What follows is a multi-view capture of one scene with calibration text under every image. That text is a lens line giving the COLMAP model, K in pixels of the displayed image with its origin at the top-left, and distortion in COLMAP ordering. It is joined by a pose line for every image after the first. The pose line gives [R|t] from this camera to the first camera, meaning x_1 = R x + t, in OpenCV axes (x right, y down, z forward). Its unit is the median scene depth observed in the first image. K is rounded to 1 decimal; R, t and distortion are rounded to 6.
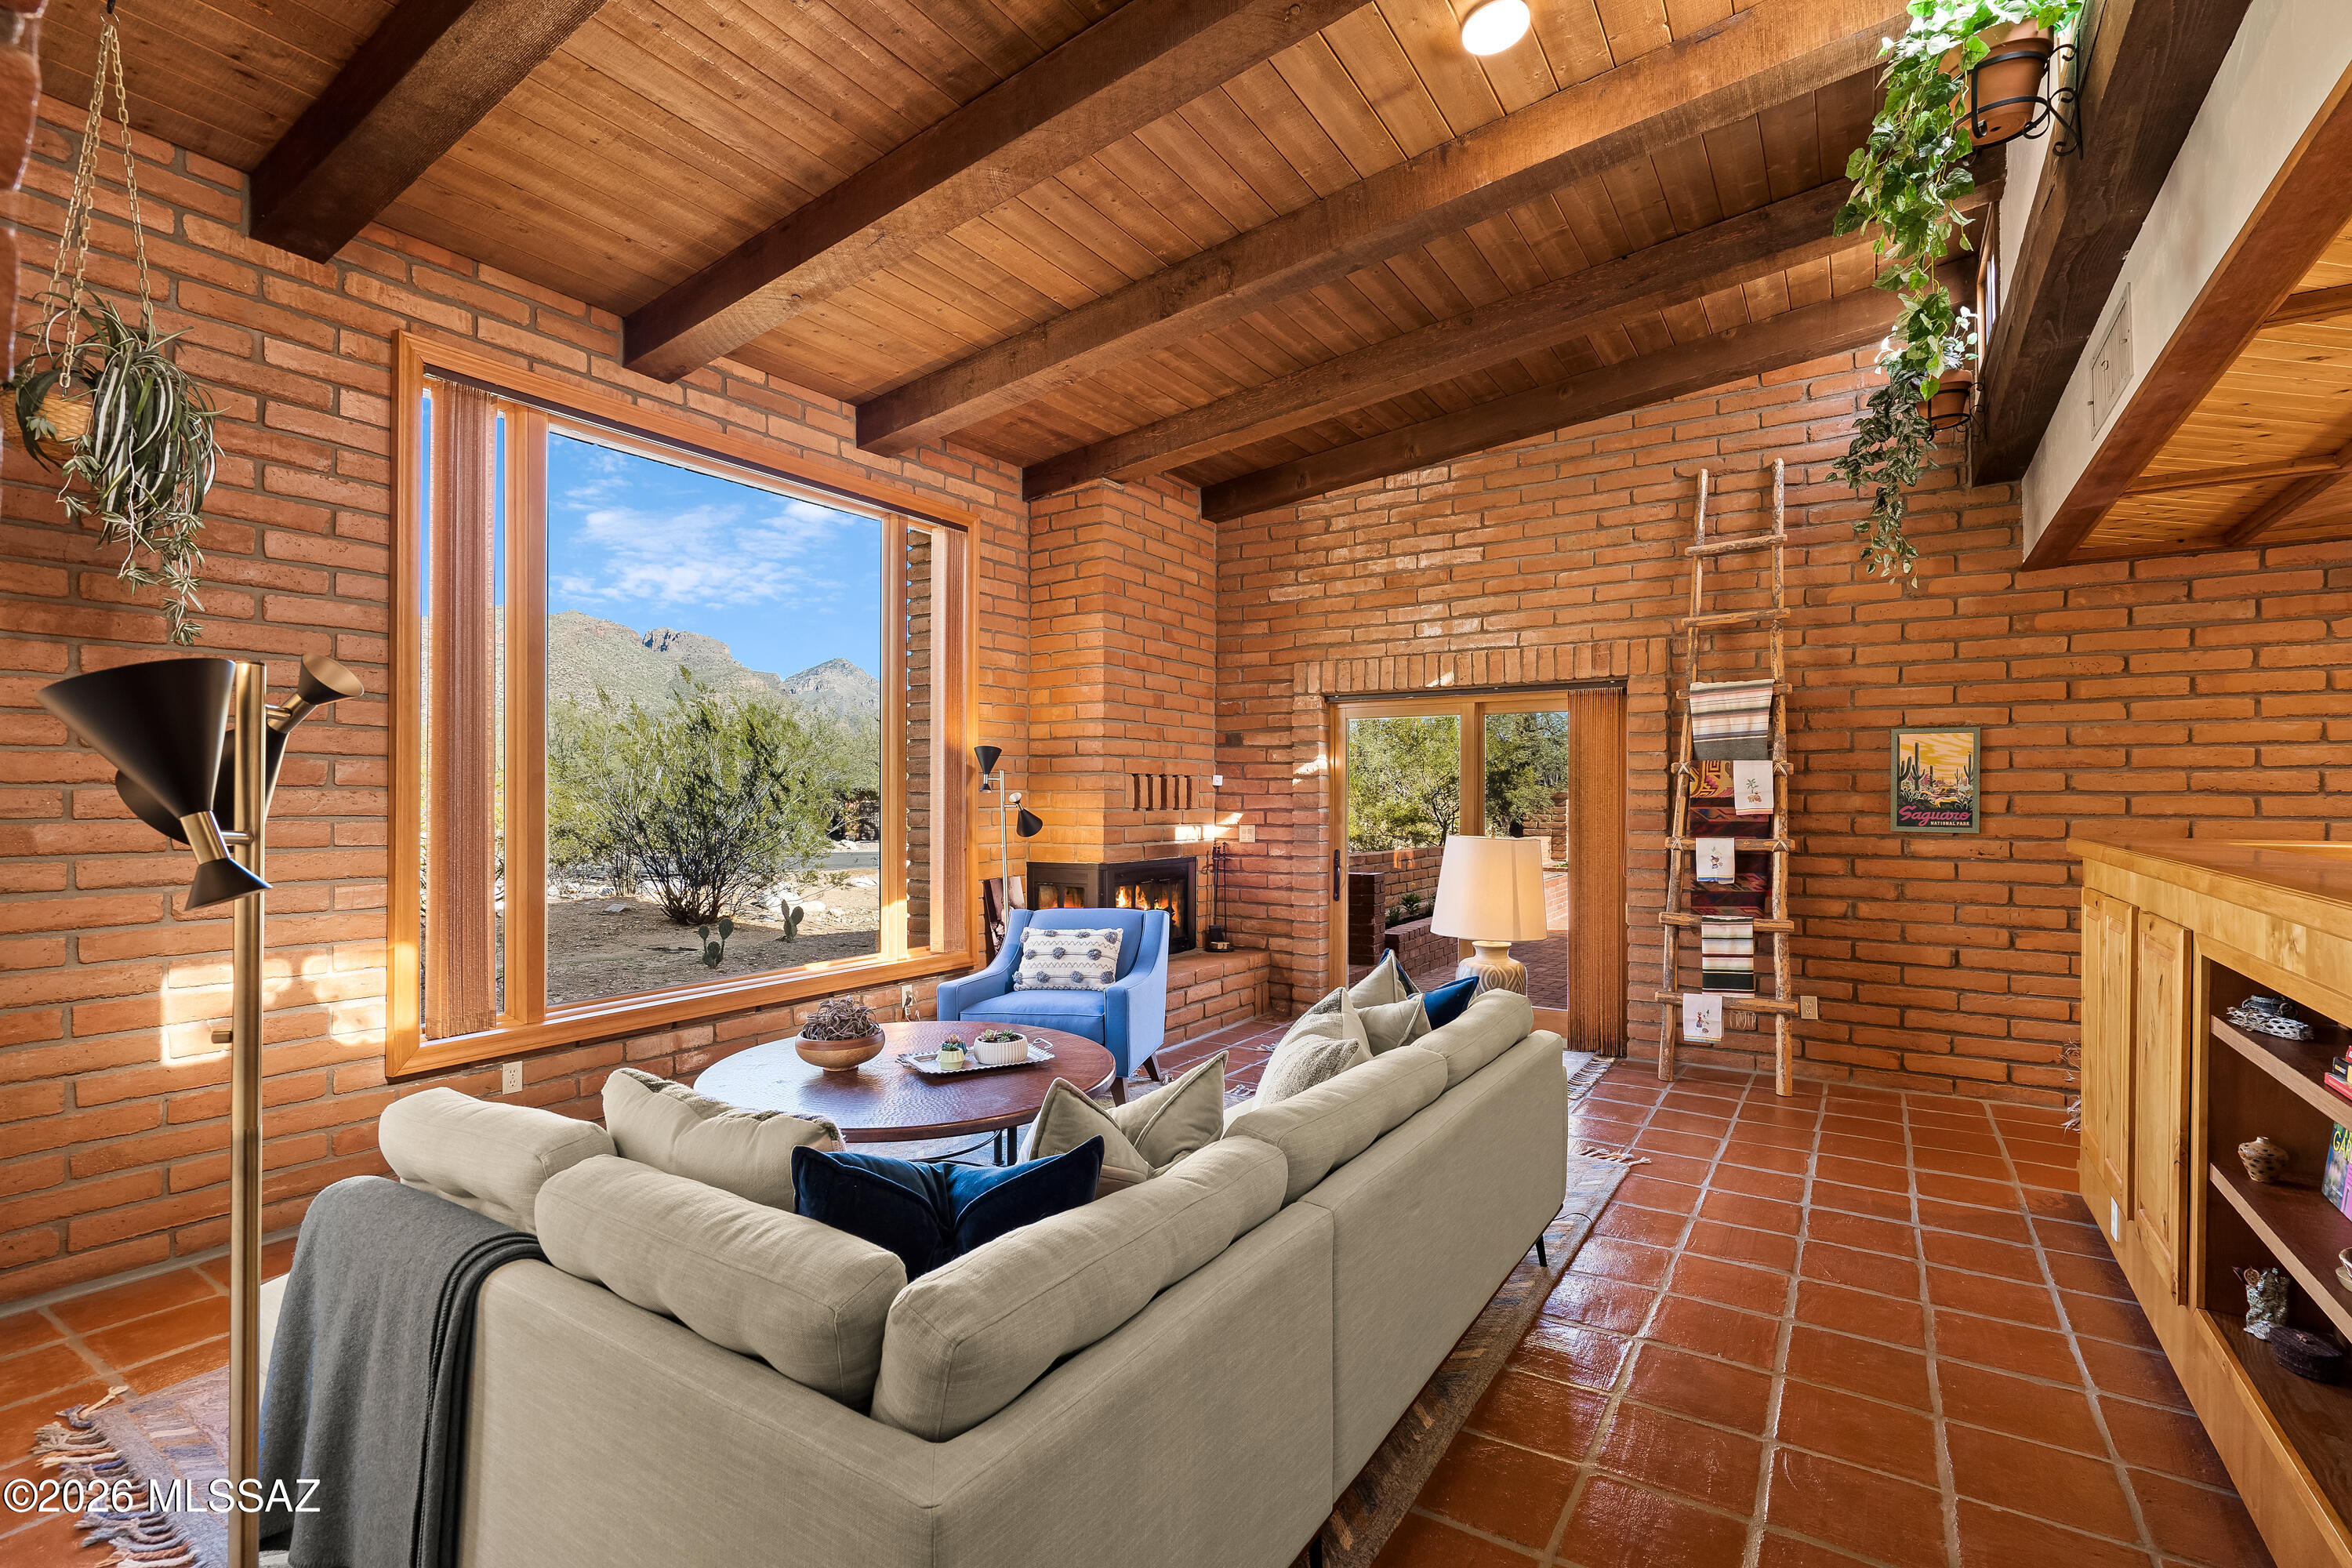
lens RADIAL K [[1075.5, 0, 1185.9], [0, 1075.5, 791.1], [0, 0, 1]] dist [0.001326, -0.000098]
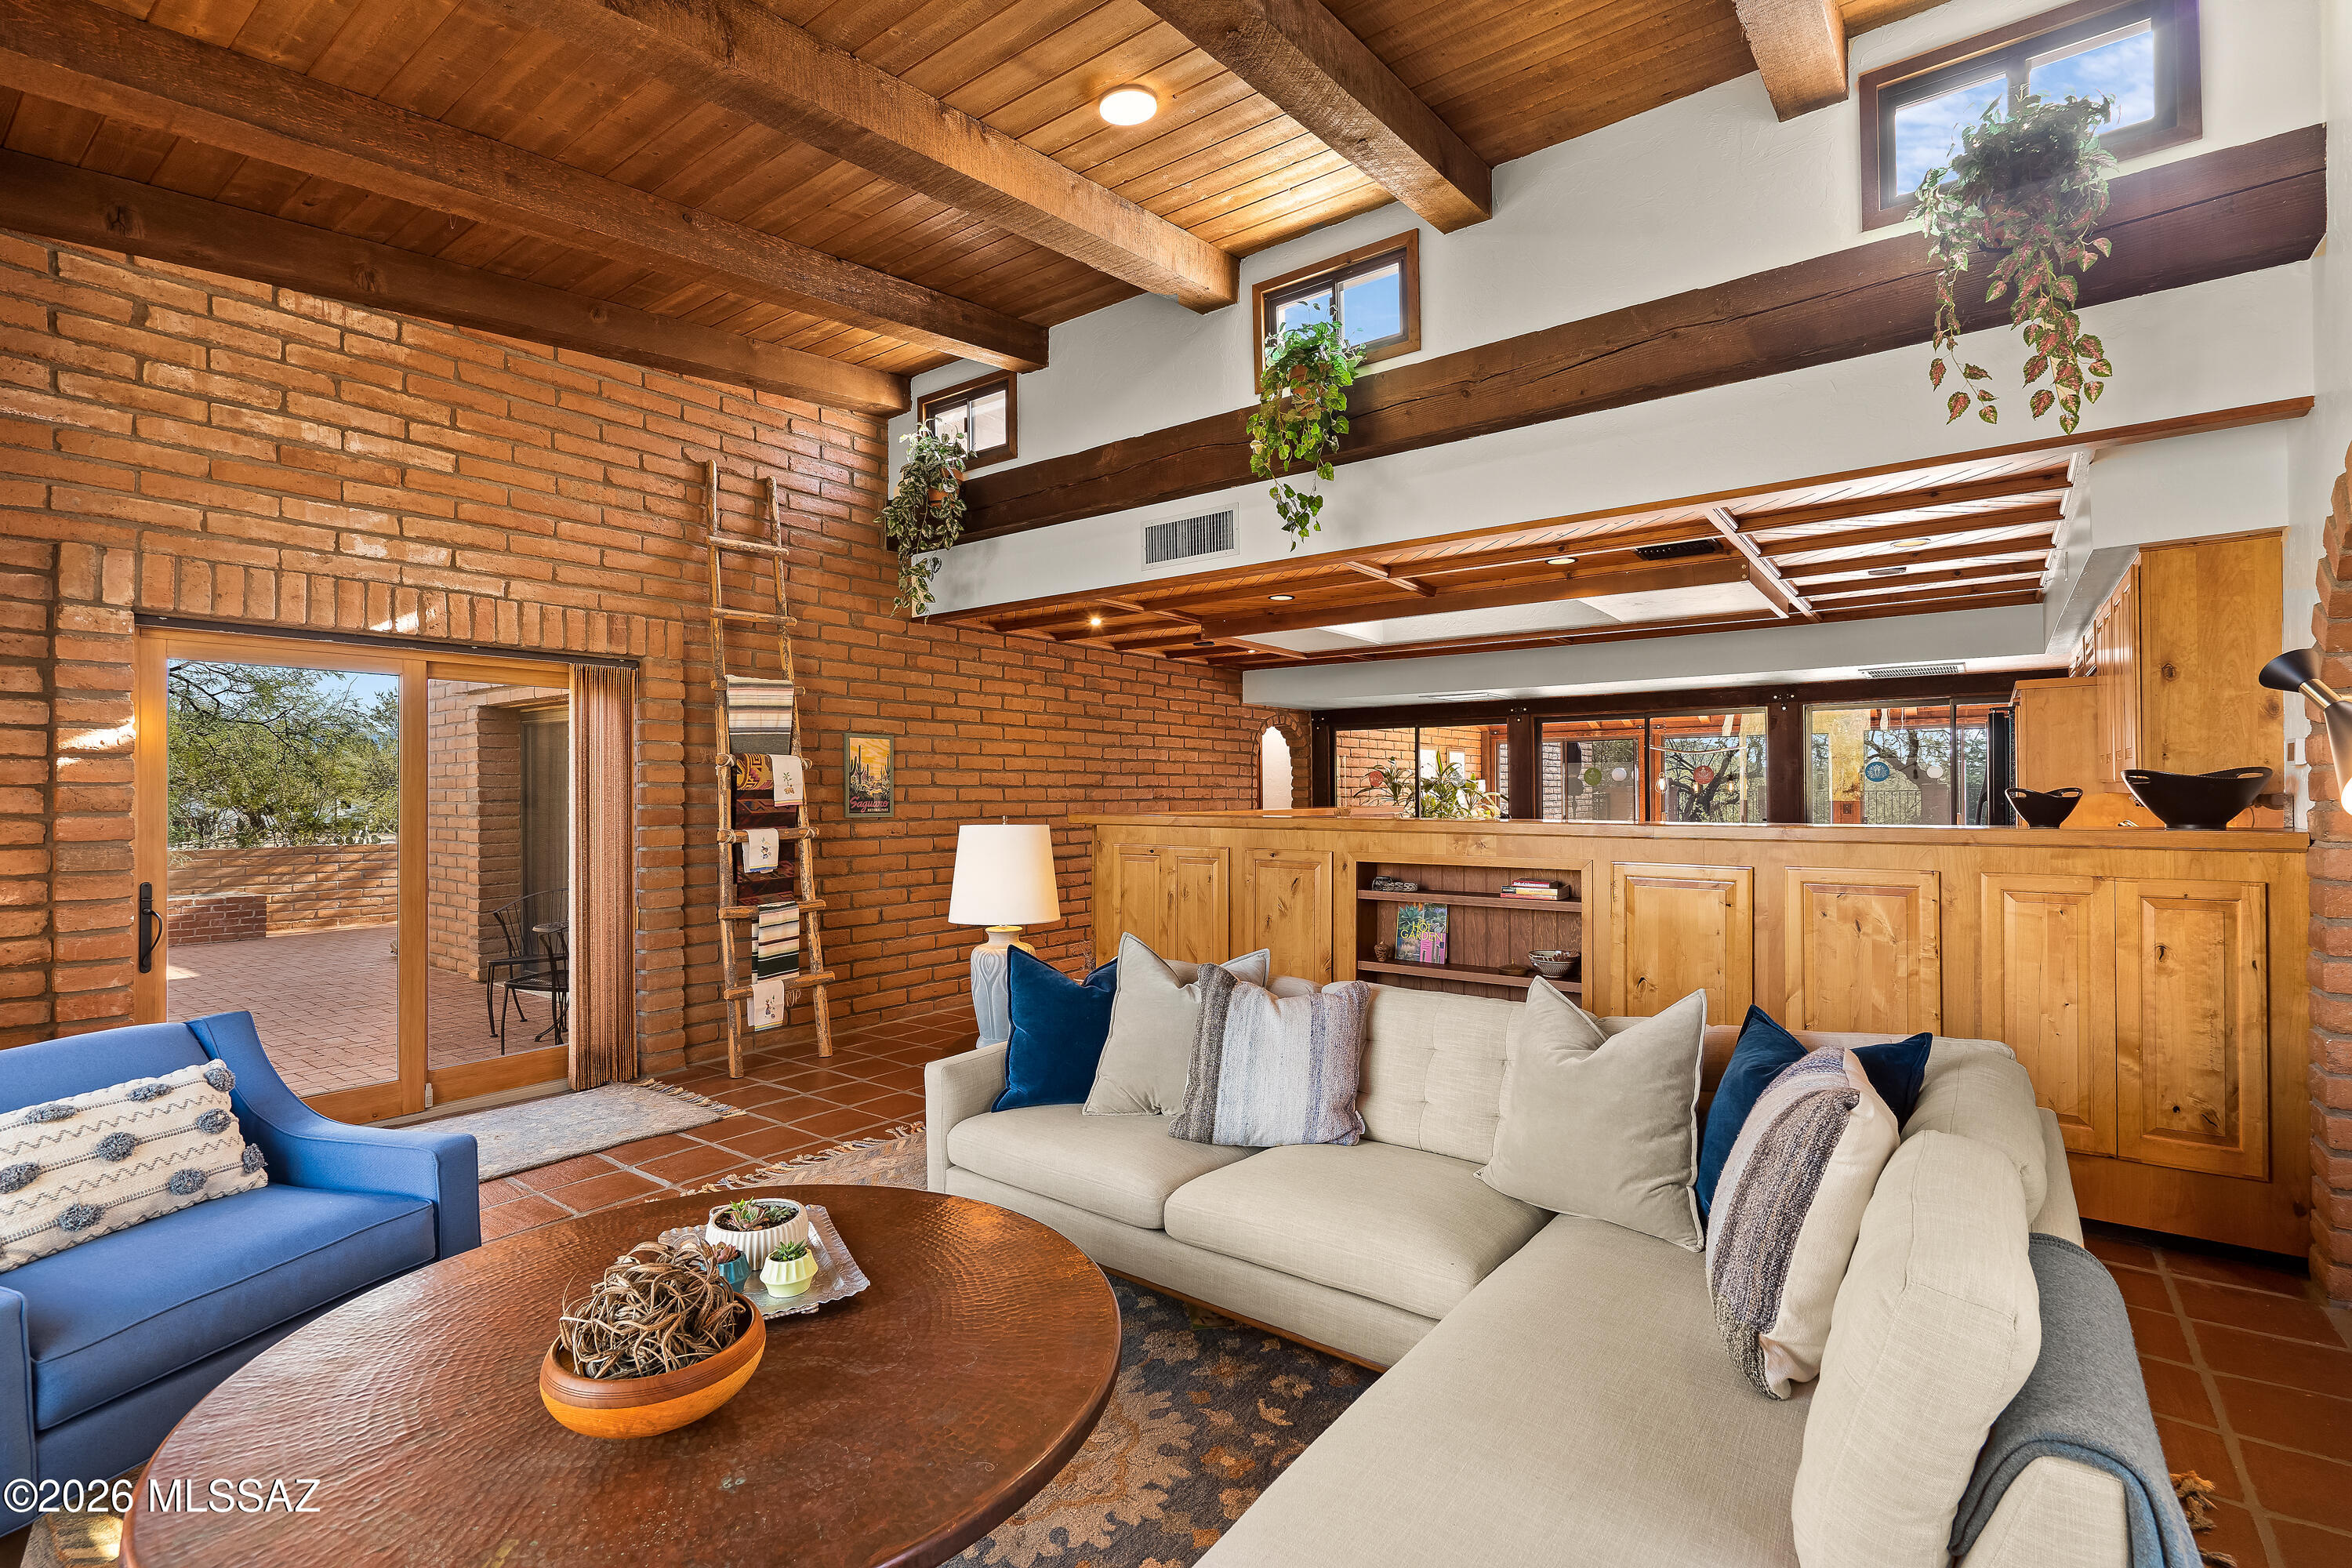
lens RADIAL K [[1075.5, 0, 1177.1], [0, 1075.5, 786.5], [0, 0, 1]] dist [0.001326, -0.000098]
pose [[0.073669, 0.004783, 0.997271, -0.511021], [0.001921, 0.999986, -0.004938, 0.008846], [-0.997281, 0.002279, 0.073659, 0.531537]]
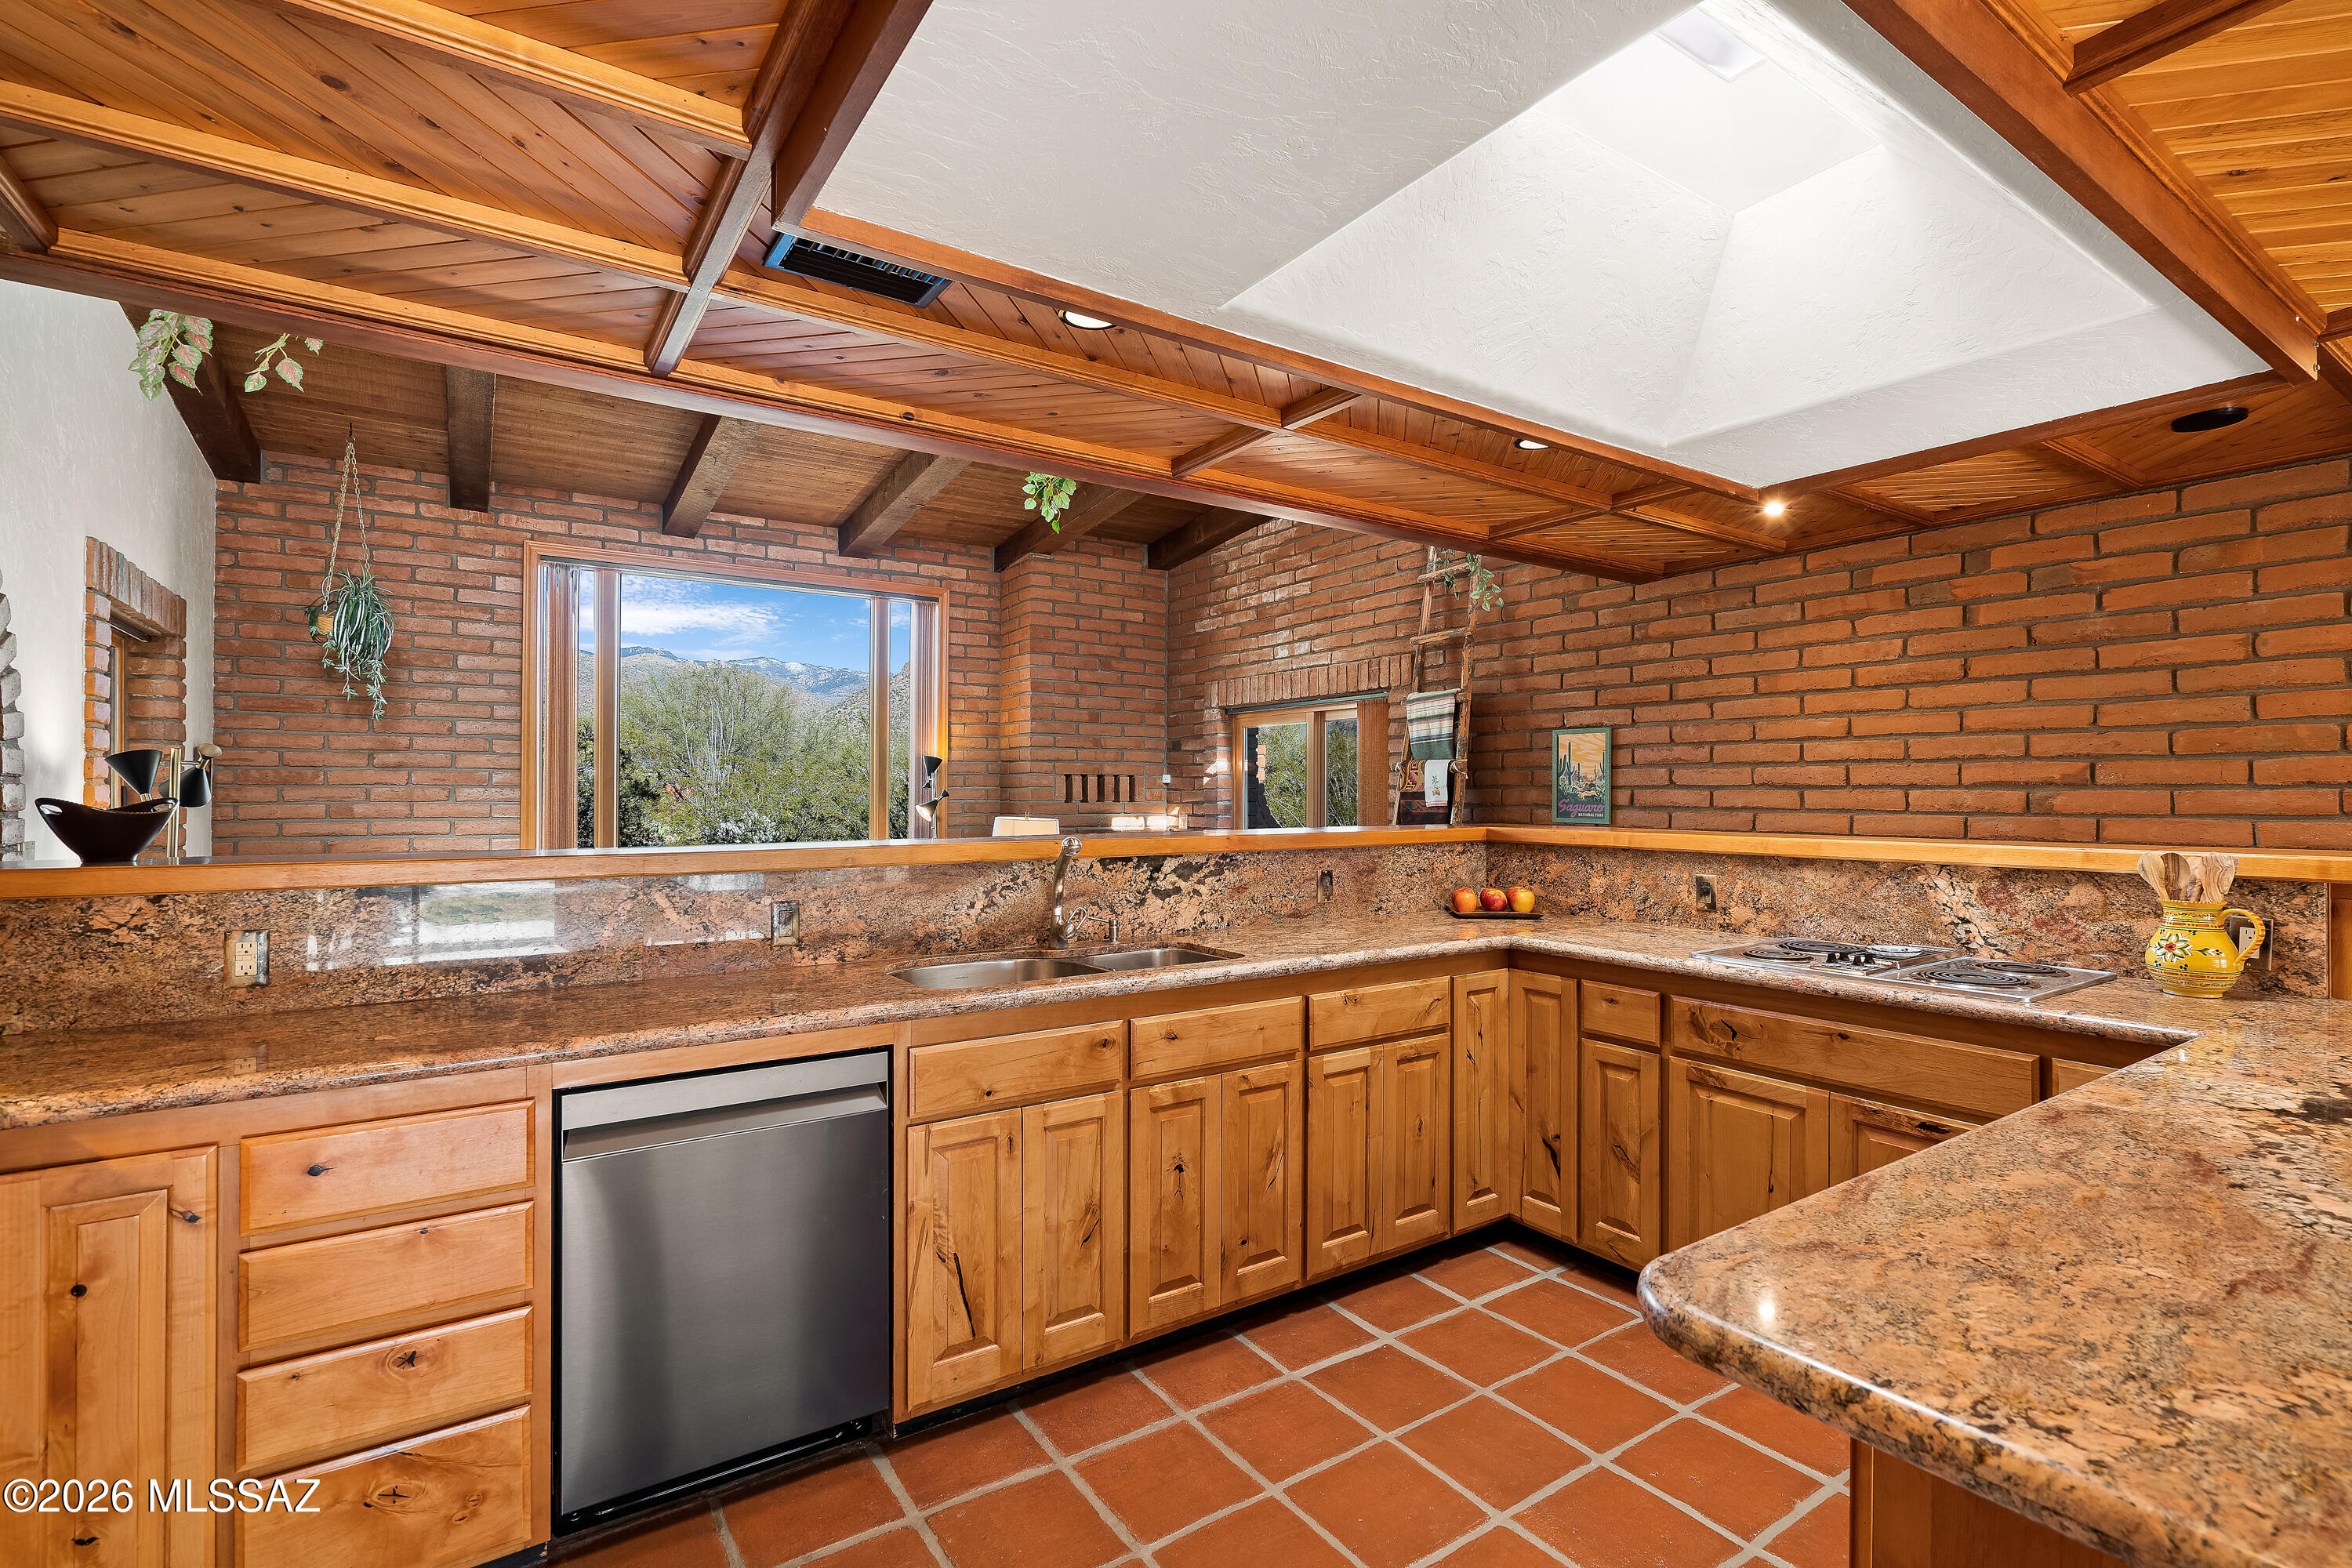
lens RADIAL K [[1075.5, 0, 1178.8], [0, 1075.5, 781.7], [0, 0, 1]] dist [0.001326, -0.000098]
pose [[0.916228, -0.004104, -0.400636, 0.734524], [0.001937, 0.999981, -0.005814, 0.001386], [0.400652, 0.004551, 0.916219, -0.173400]]
